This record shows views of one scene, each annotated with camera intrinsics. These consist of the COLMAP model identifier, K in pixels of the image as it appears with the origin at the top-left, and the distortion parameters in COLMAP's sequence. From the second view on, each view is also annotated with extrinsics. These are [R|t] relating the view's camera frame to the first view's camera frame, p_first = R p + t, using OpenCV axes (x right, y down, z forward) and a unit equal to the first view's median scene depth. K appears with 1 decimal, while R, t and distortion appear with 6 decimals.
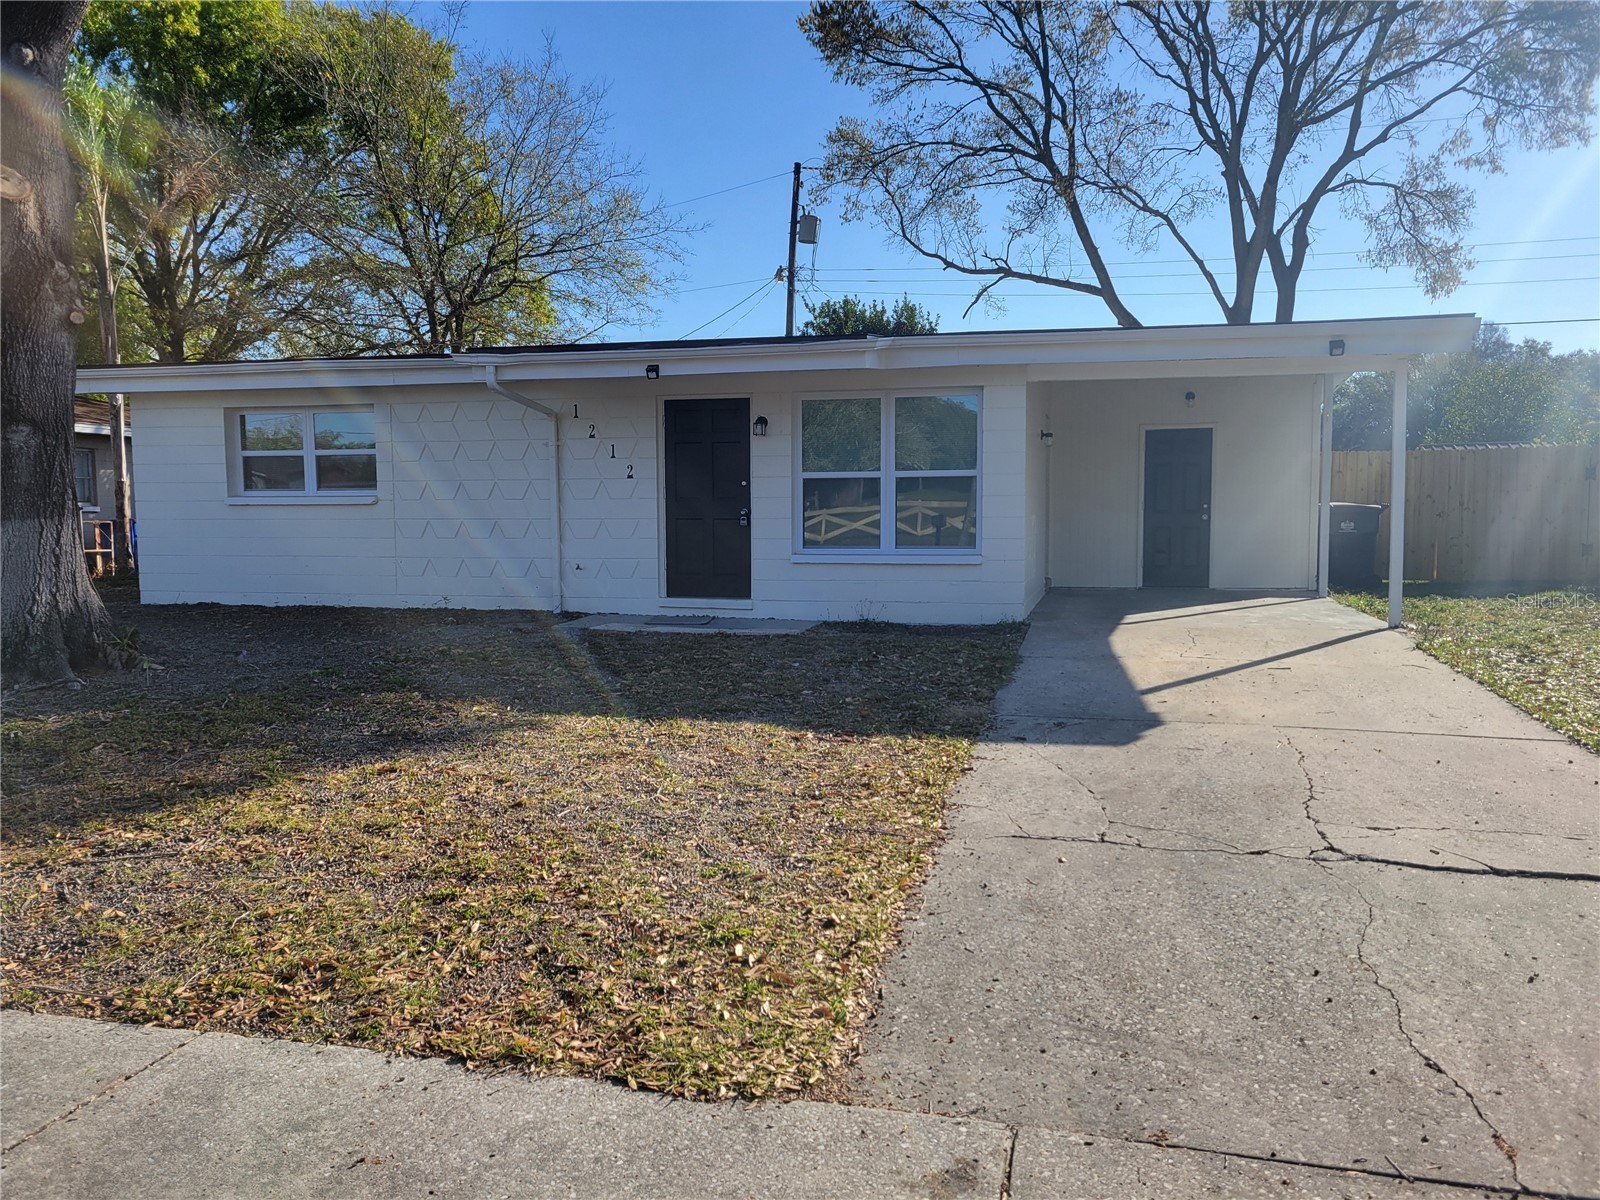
lens RADIAL K [[1203.5, 0, 800.0], [0, 1203.5, 600.0], [0, 0, 1]] dist [0.057702, -0.014016]
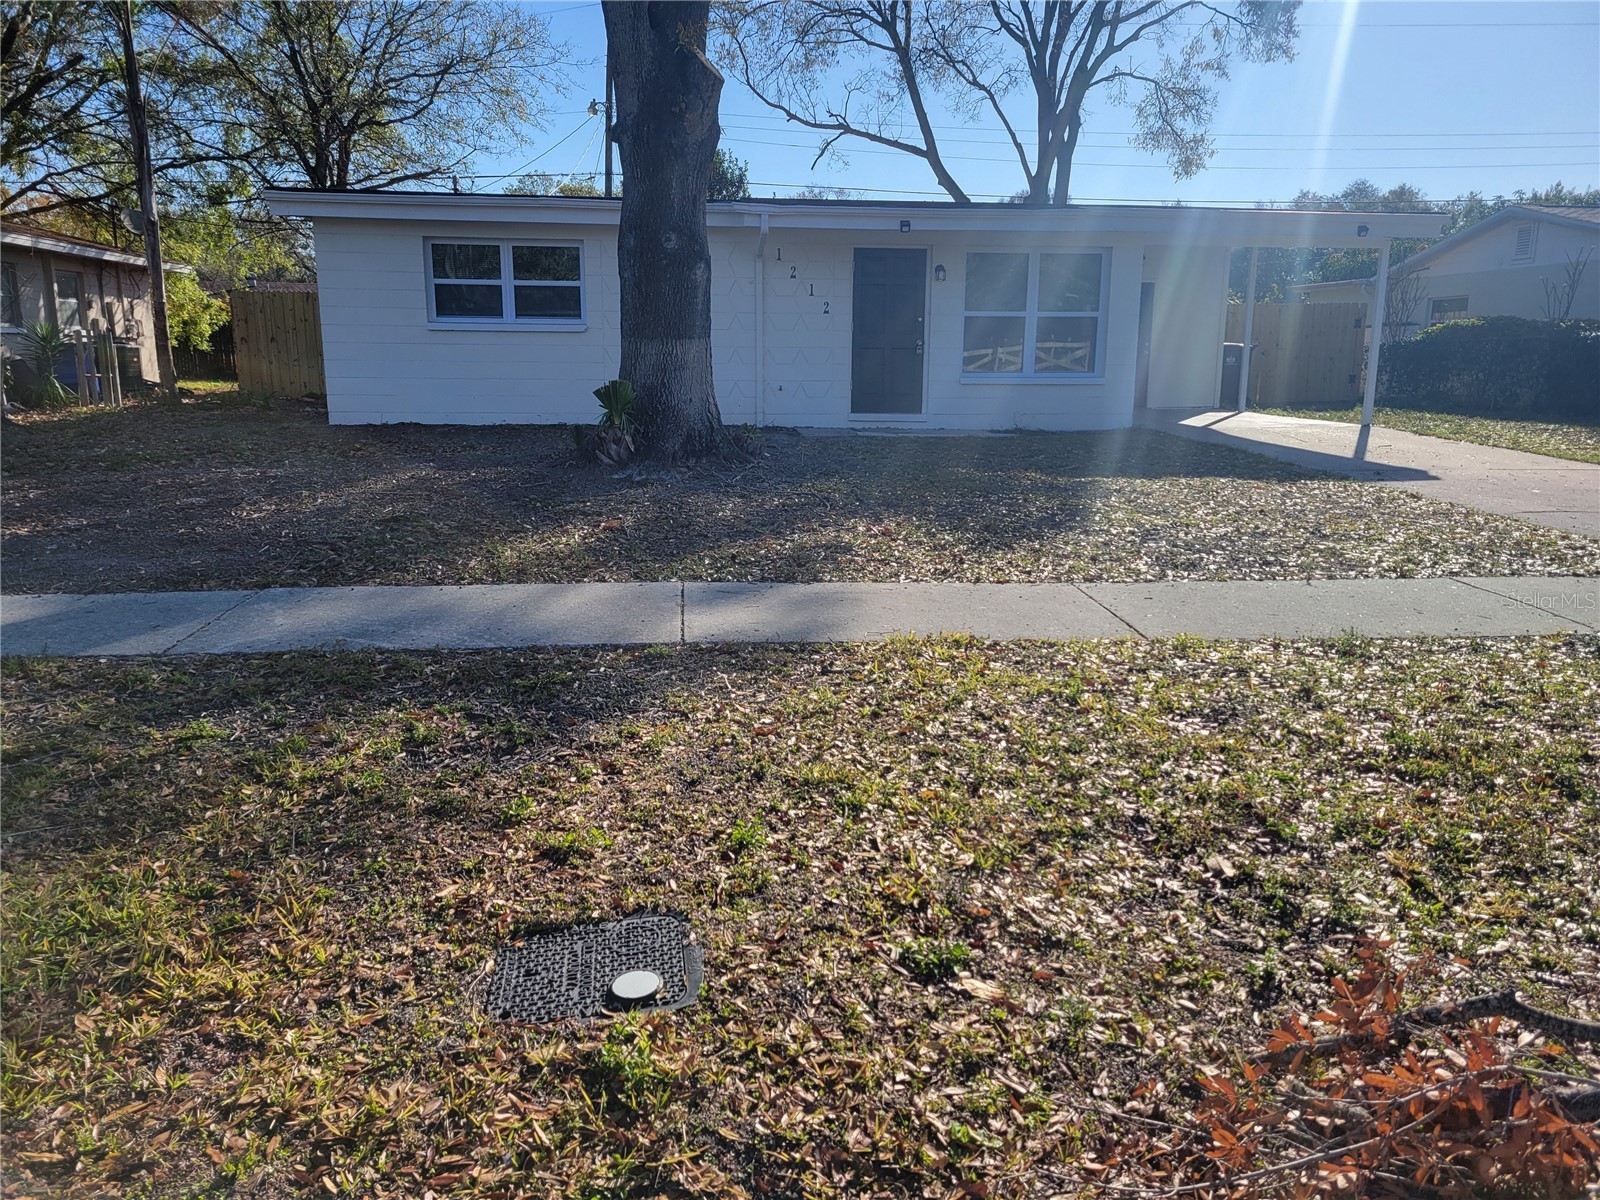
lens RADIAL K [[1203.5, 0, 800.0], [0, 1203.5, 600.0], [0, 0, 1]] dist [0.057702, -0.014016]
pose [[0.938443, -0.059206, 0.340322, -0.539870], [0.015448, 0.991410, 0.129876, 0.024622], [-0.345088, -0.116624, 0.931296, -0.142544]]
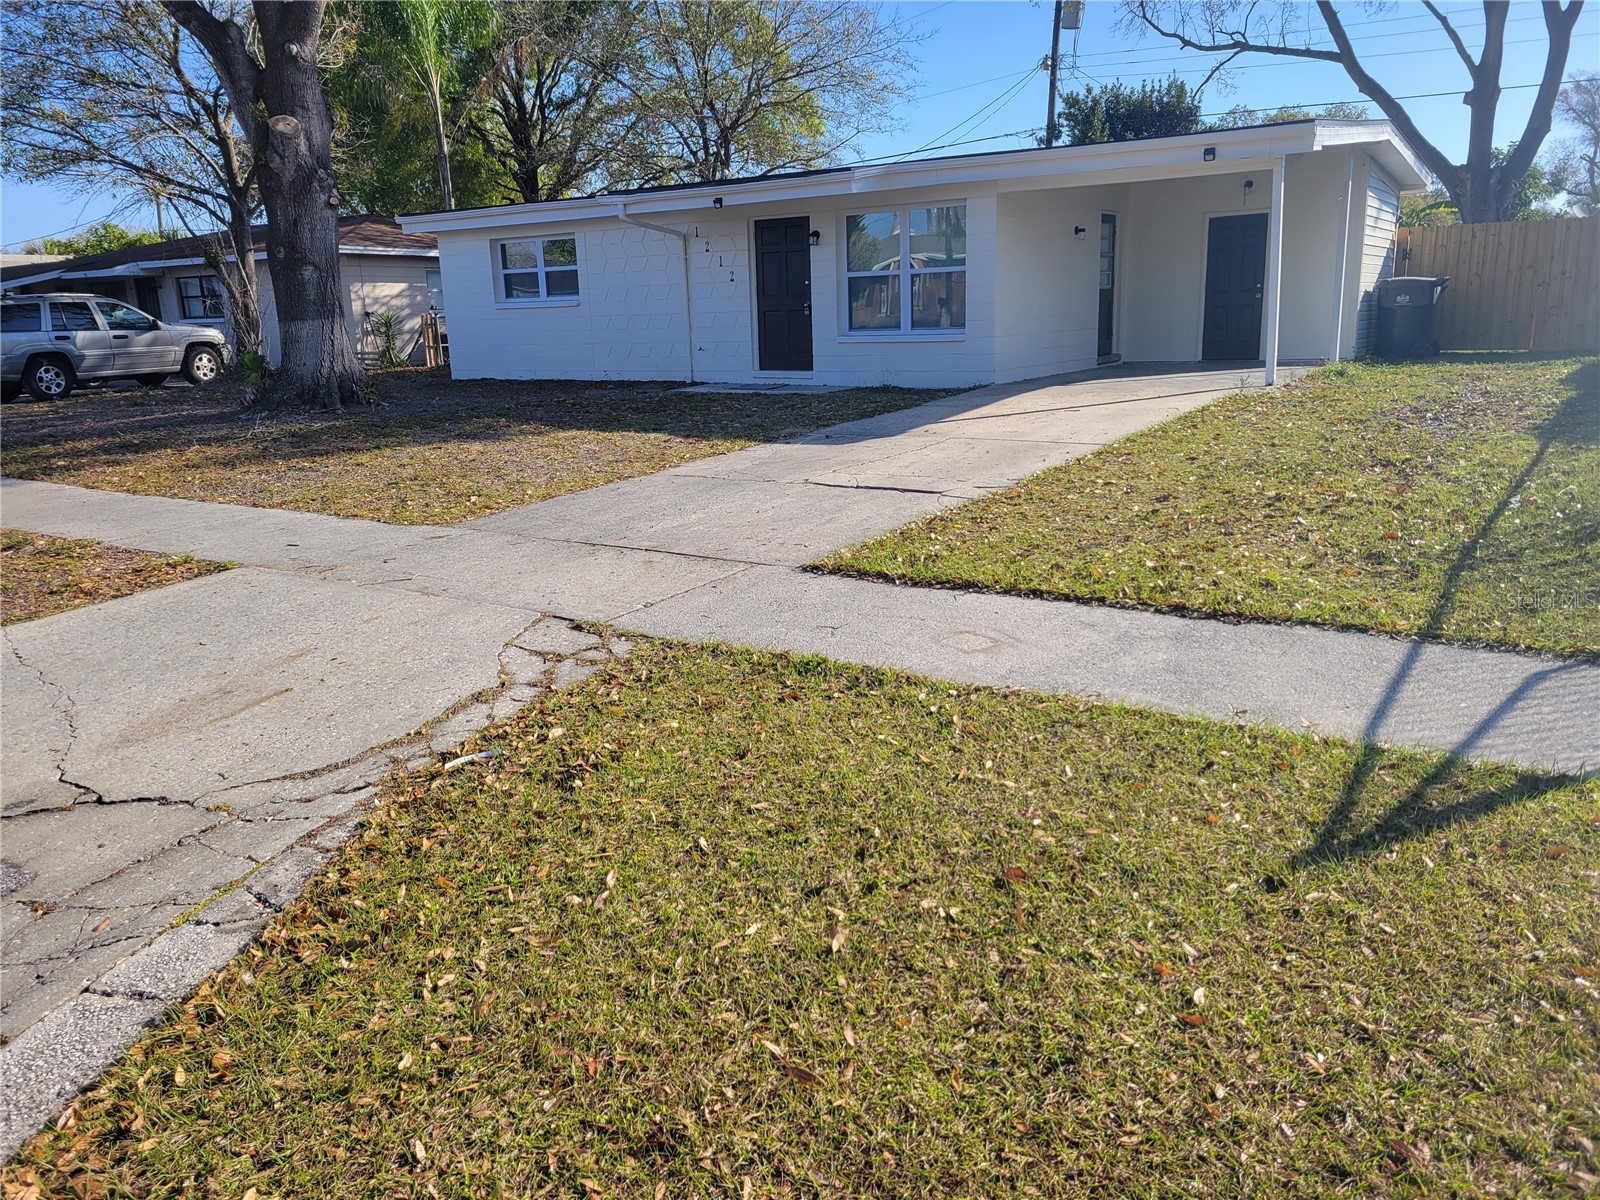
lens RADIAL K [[1203.5, 0, 800.0], [0, 1203.5, 600.0], [0, 0, 1]] dist [0.057702, -0.014016]
pose [[0.942867, 0.053272, -0.328883, 0.361690], [0.002205, 0.986115, 0.166050, 0.024958], [0.333162, -0.157288, 0.929658, -0.274115]]
